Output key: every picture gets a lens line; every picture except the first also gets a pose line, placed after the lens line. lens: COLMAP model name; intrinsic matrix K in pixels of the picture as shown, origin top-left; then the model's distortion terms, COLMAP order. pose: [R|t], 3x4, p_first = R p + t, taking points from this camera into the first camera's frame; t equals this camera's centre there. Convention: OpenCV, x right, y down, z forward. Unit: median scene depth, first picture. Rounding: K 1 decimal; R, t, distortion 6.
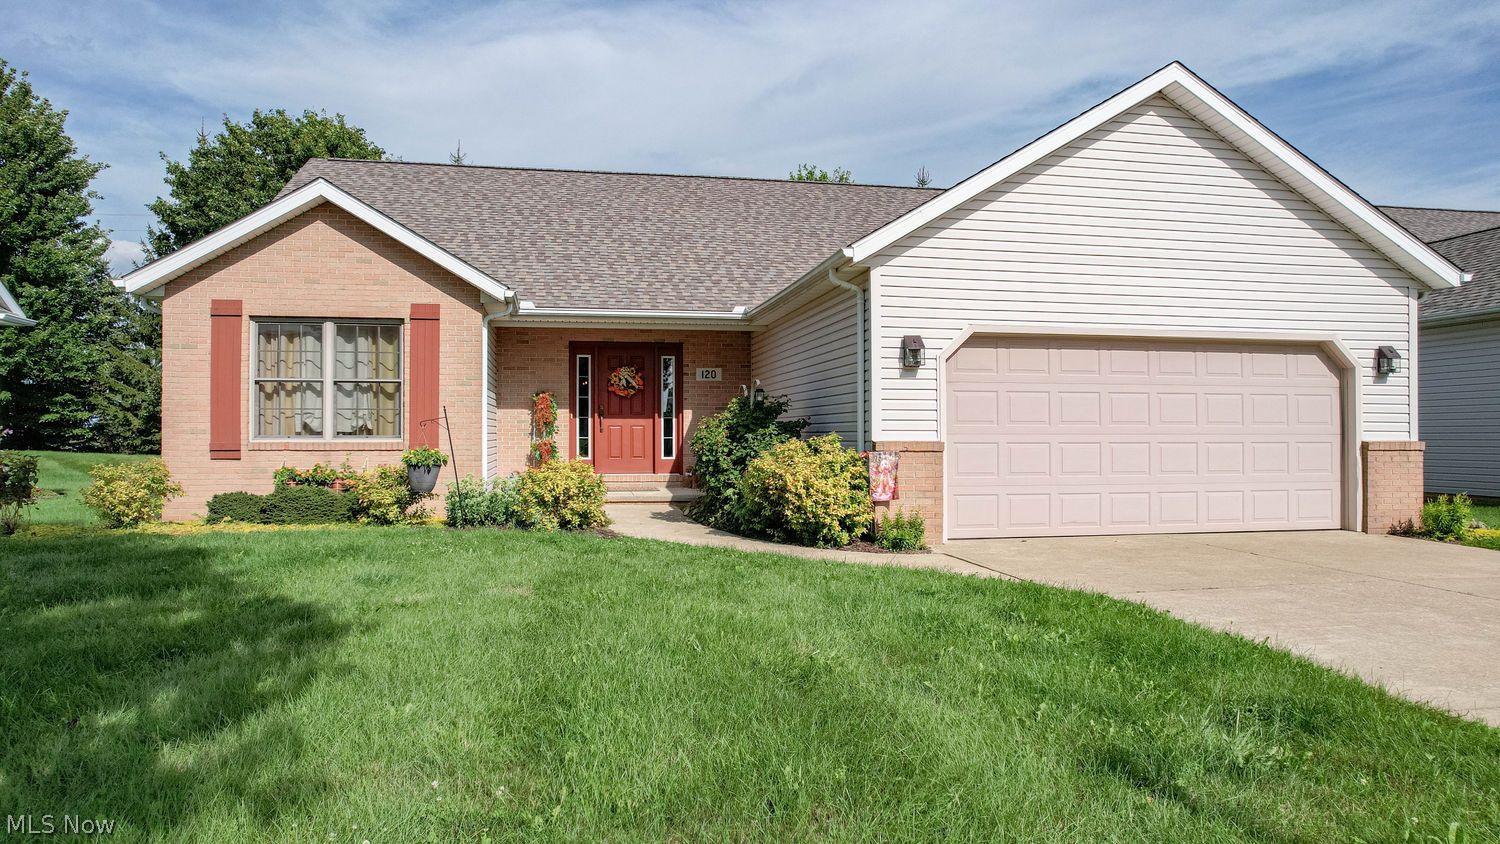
lens RADIAL K [[957.9, 0, 748.3], [0, 957.9, 423.9], [0, 0, 1]] dist [-0.043650, 0.026628]
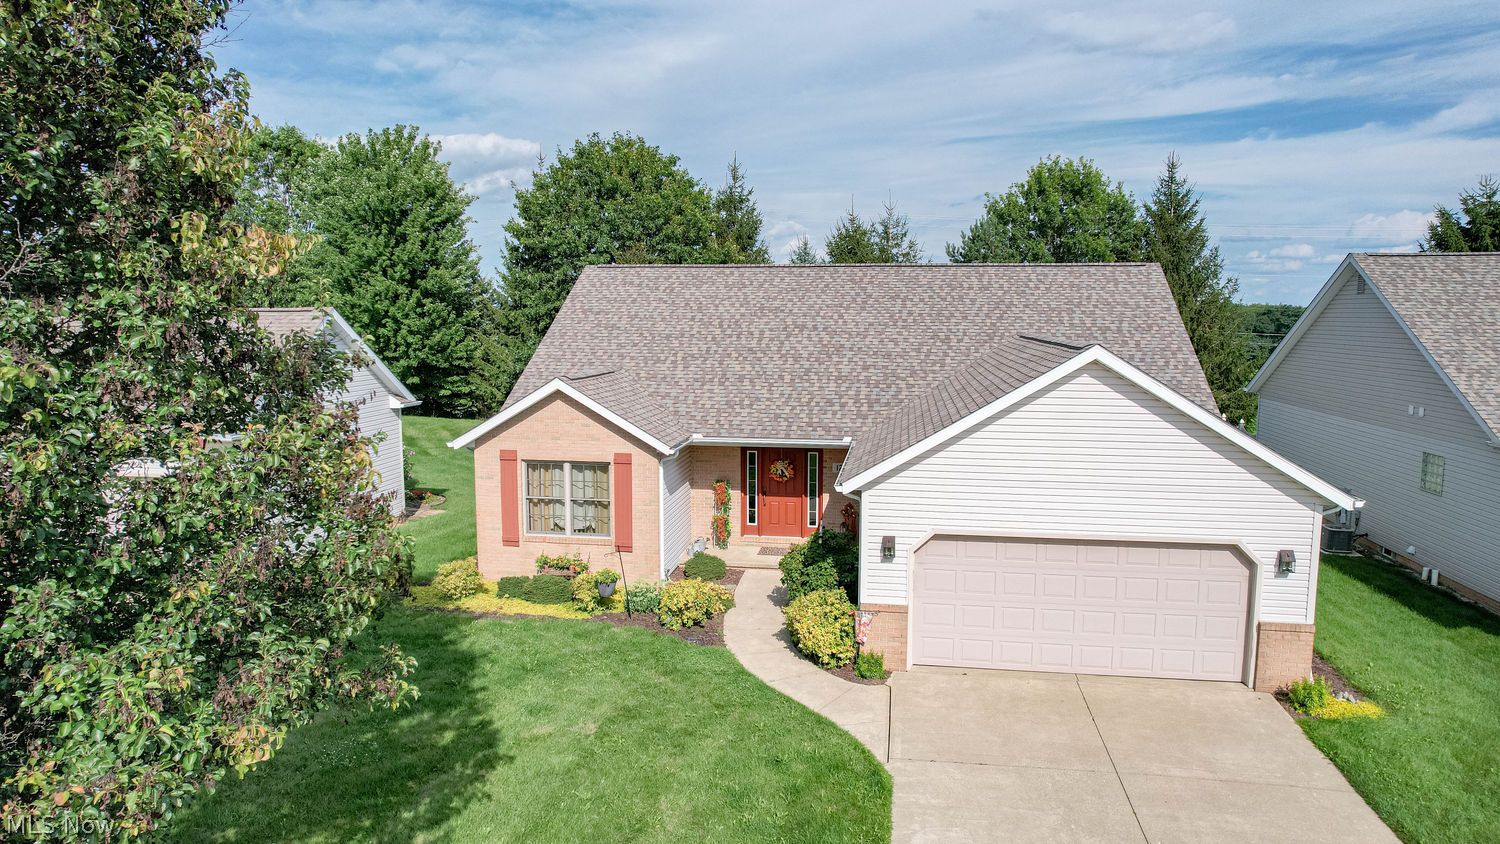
lens RADIAL K [[957.9, 0, 752.3], [0, 957.9, 427.6], [0, 0, 1]] dist [-0.043650, 0.026628]
pose [[0.940718, 0.043967, -0.336328, 0.377593], [-0.000035, 0.991576, 0.129528, -0.368627], [0.339189, -0.121837, 0.932795, -0.366462]]
